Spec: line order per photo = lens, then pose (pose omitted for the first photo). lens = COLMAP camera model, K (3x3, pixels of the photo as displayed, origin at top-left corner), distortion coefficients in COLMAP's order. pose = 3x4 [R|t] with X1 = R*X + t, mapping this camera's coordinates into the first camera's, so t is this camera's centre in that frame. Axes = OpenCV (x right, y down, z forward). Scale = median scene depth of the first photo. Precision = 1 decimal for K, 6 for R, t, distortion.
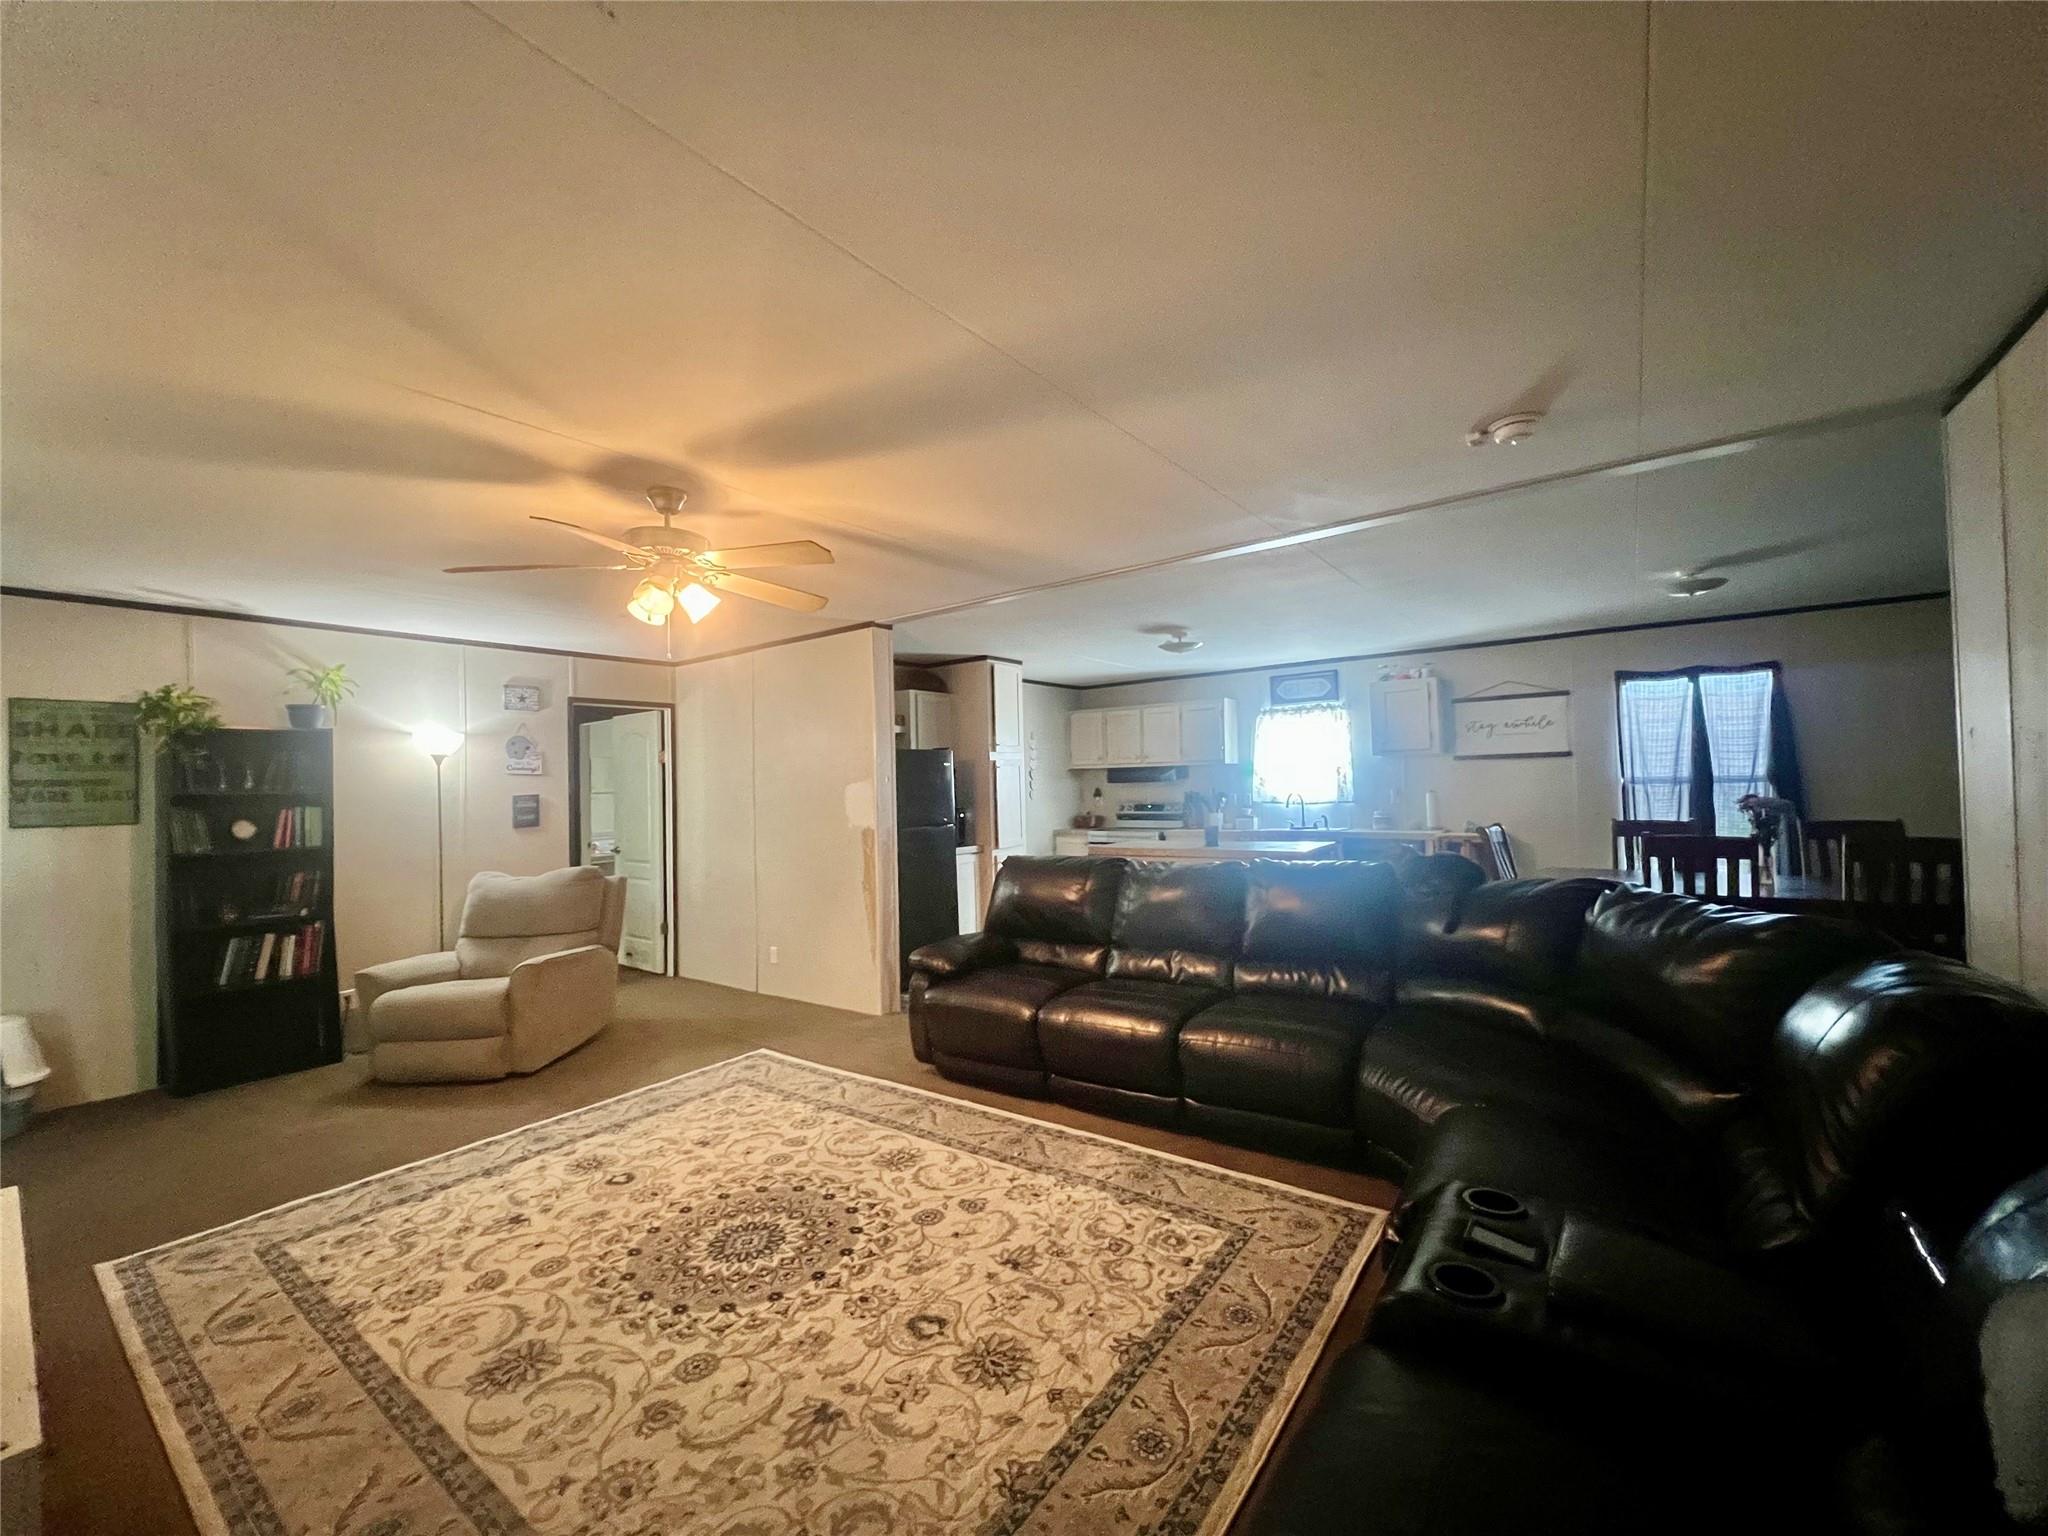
lens RADIAL K [[821.4, 0, 1021.3], [0, 821.4, 770.4], [0, 0, 1]] dist [0.001561, 0.000284]
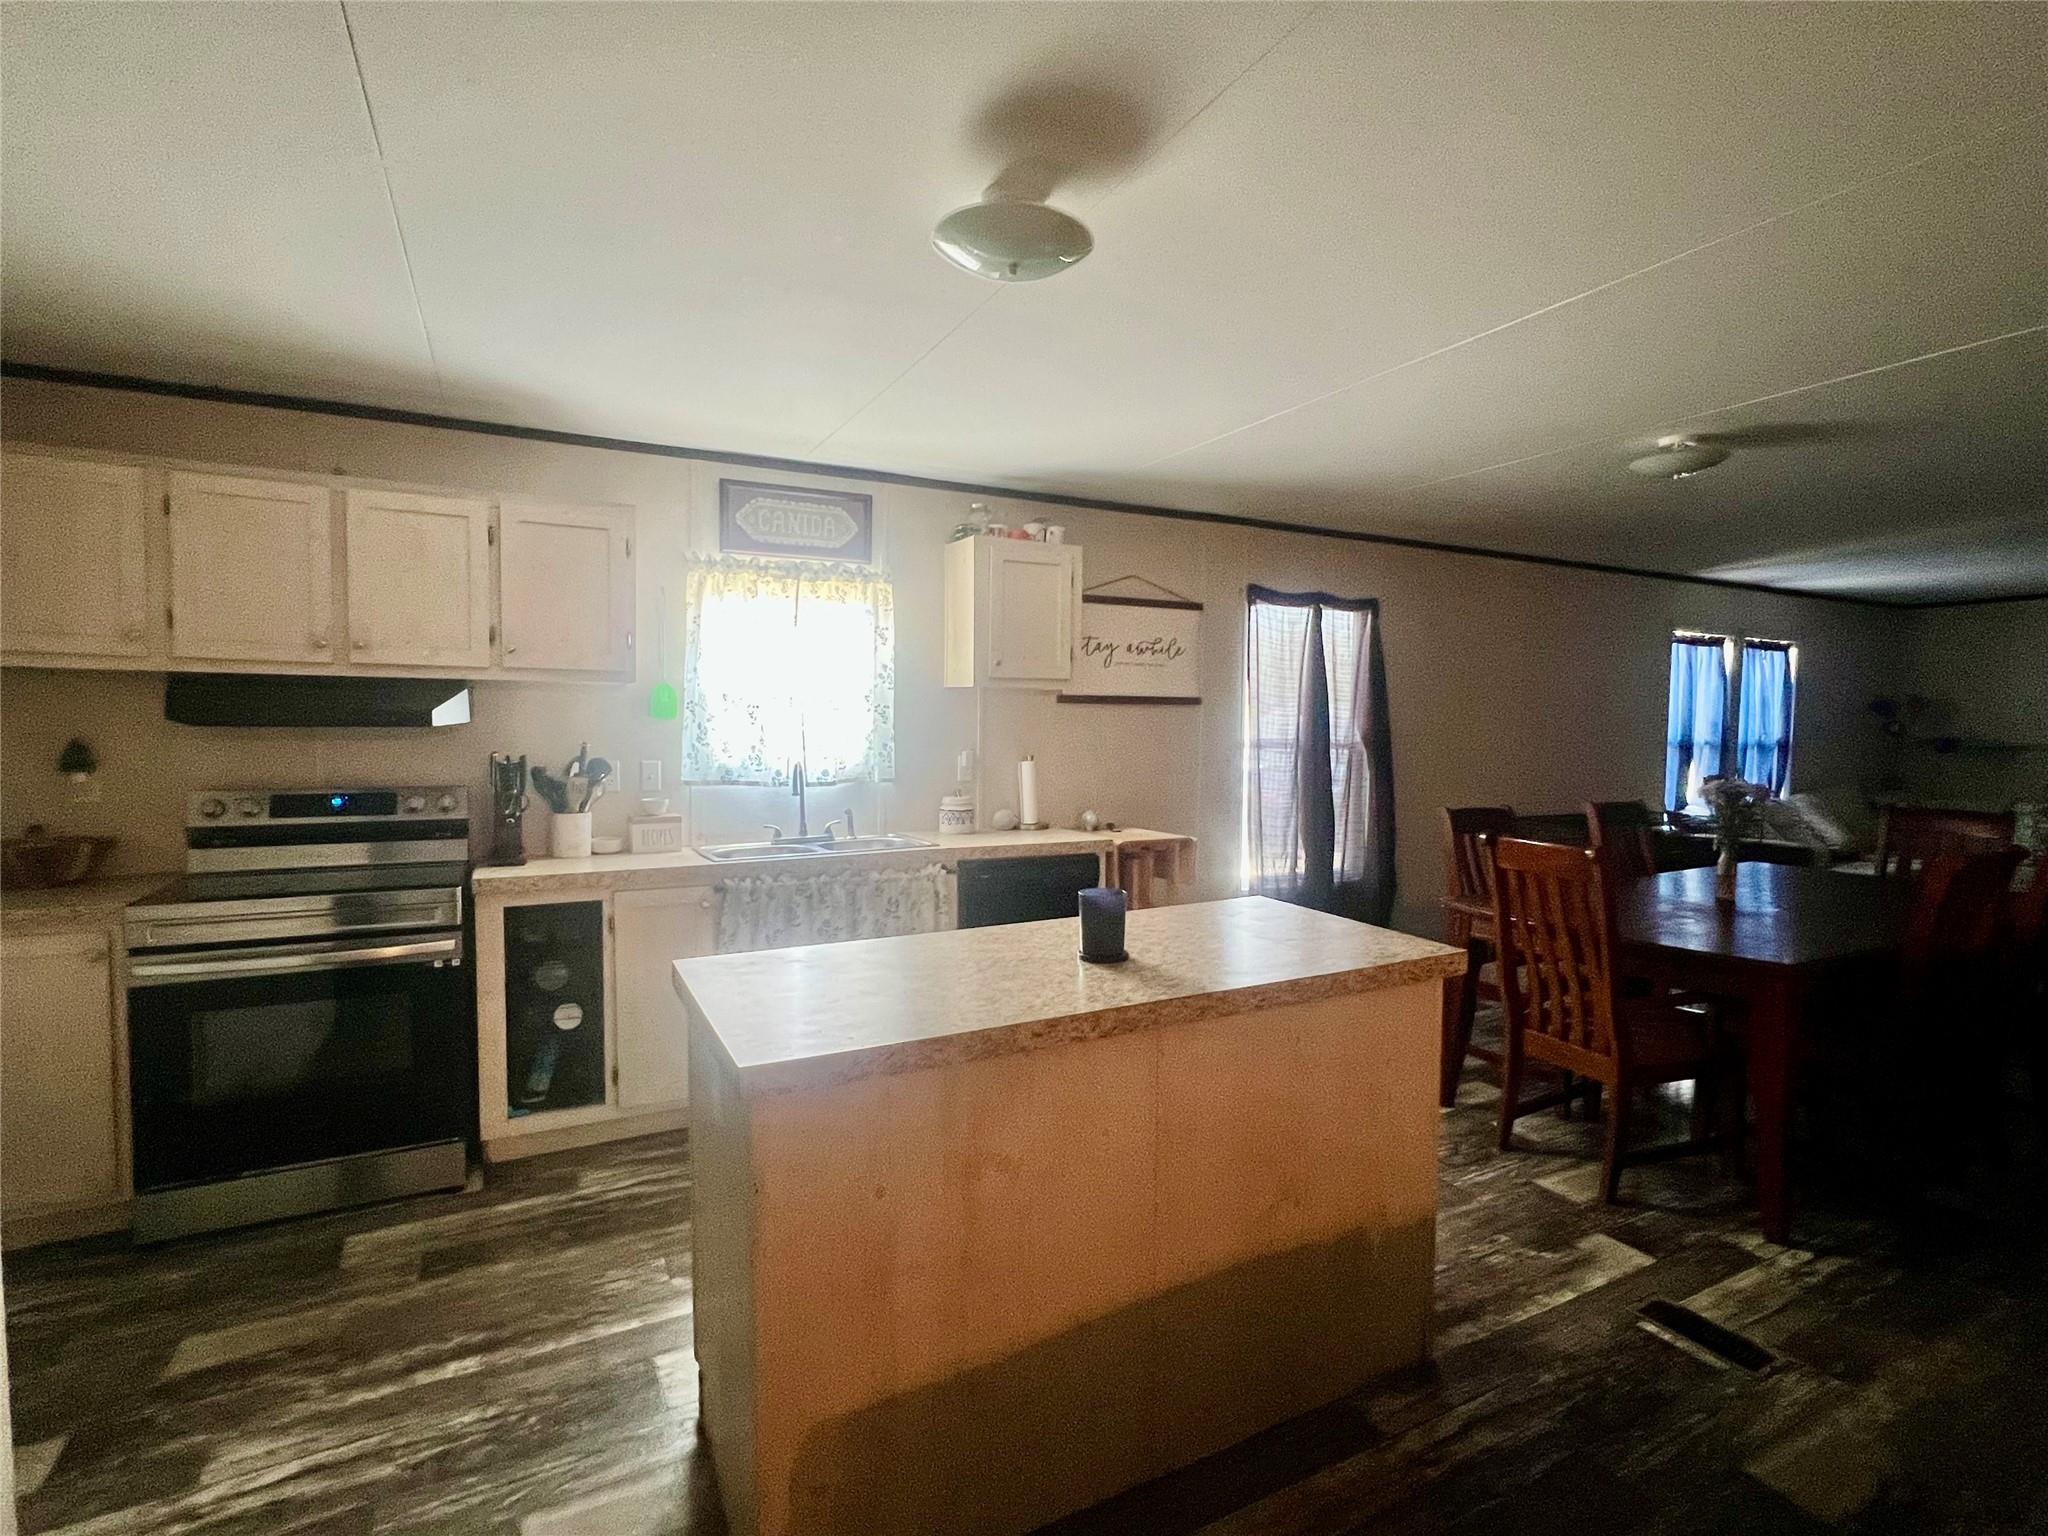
lens RADIAL K [[964.4, 0, 1019.9], [0, 964.4, 770.8], [0, 0, 1]] dist [-0.002008, -0.000038]
pose [[0.451265, -0.011603, 0.892315, -0.066931], [-0.031223, 0.999098, 0.028782, 0.014454], [-0.891844, -0.040849, 0.450495, 0.657544]]
